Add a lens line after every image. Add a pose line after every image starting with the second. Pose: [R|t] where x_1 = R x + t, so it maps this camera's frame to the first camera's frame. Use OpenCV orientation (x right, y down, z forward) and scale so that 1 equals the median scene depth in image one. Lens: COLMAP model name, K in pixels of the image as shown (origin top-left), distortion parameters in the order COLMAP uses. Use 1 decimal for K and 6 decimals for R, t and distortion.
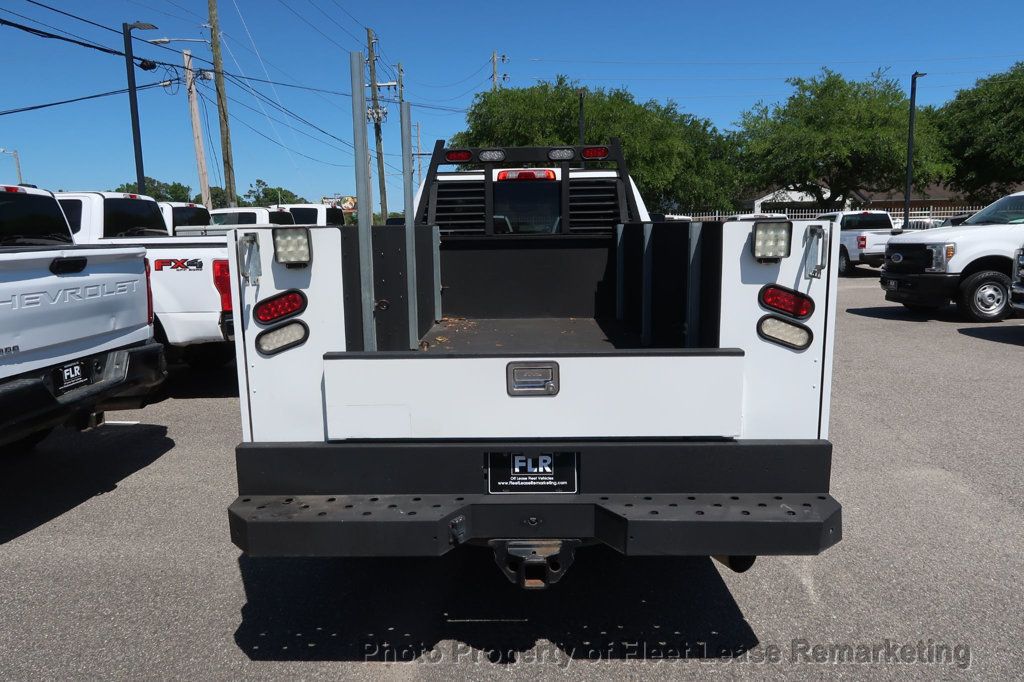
lens RADIAL K [[708.8, 0, 512.6], [0, 708.8, 339.2], [0, 0, 1]] dist [-0.030955, 0.012383]
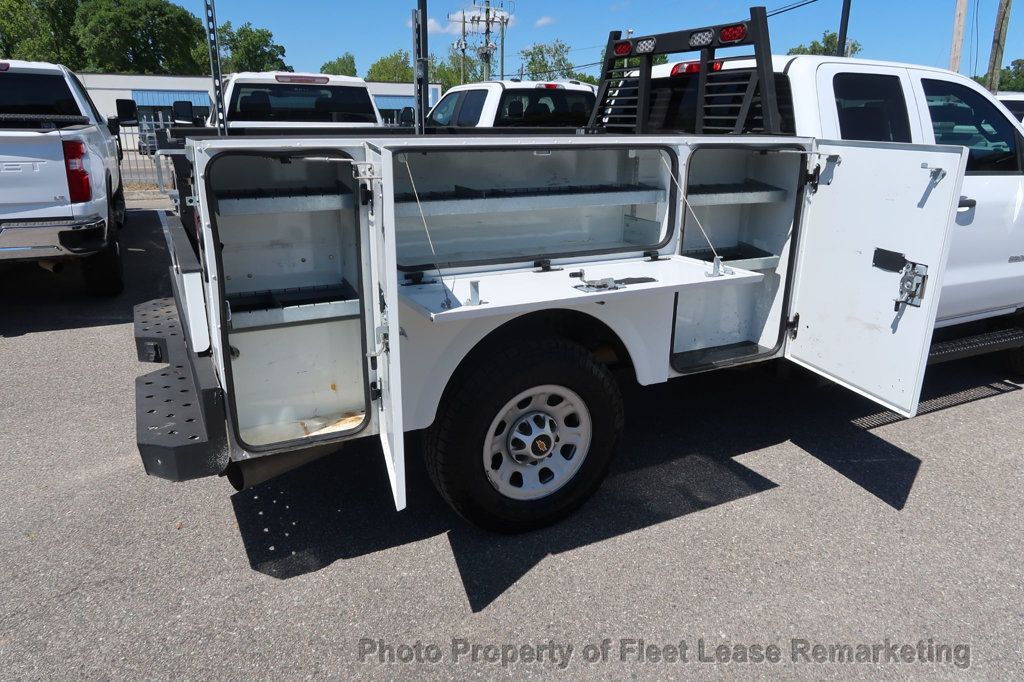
lens RADIAL K [[708.8, 0, 508.0], [0, 708.8, 342.3], [0, 0, 1]] dist [-0.030955, 0.012383]
pose [[0.464672, 0.287747, -0.837426, 0.578358], [-0.155685, 0.957544, 0.242634, -0.081475], [0.871689, 0.017629, 0.489742, 0.371911]]
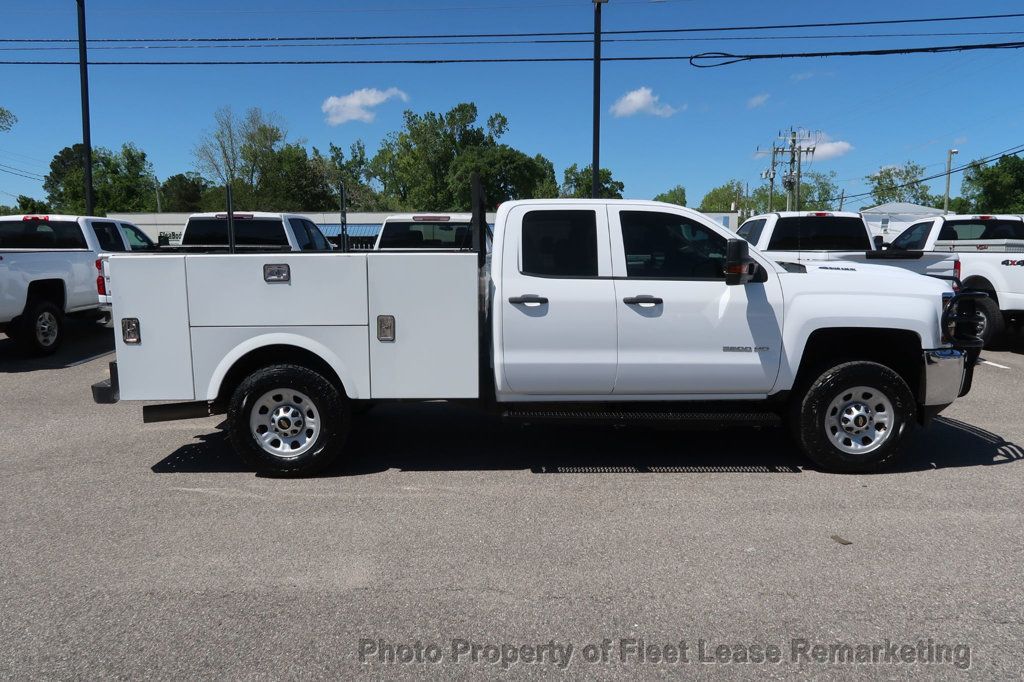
lens RADIAL K [[708.8, 0, 507.8], [0, 708.8, 343.2], [0, 0, 1]] dist [-0.030955, 0.012383]
pose [[0.020698, 0.153973, -0.987858, 1.048009], [-0.152681, 0.976967, 0.149076, -0.164896], [0.988059, 0.147742, 0.043730, 0.857283]]
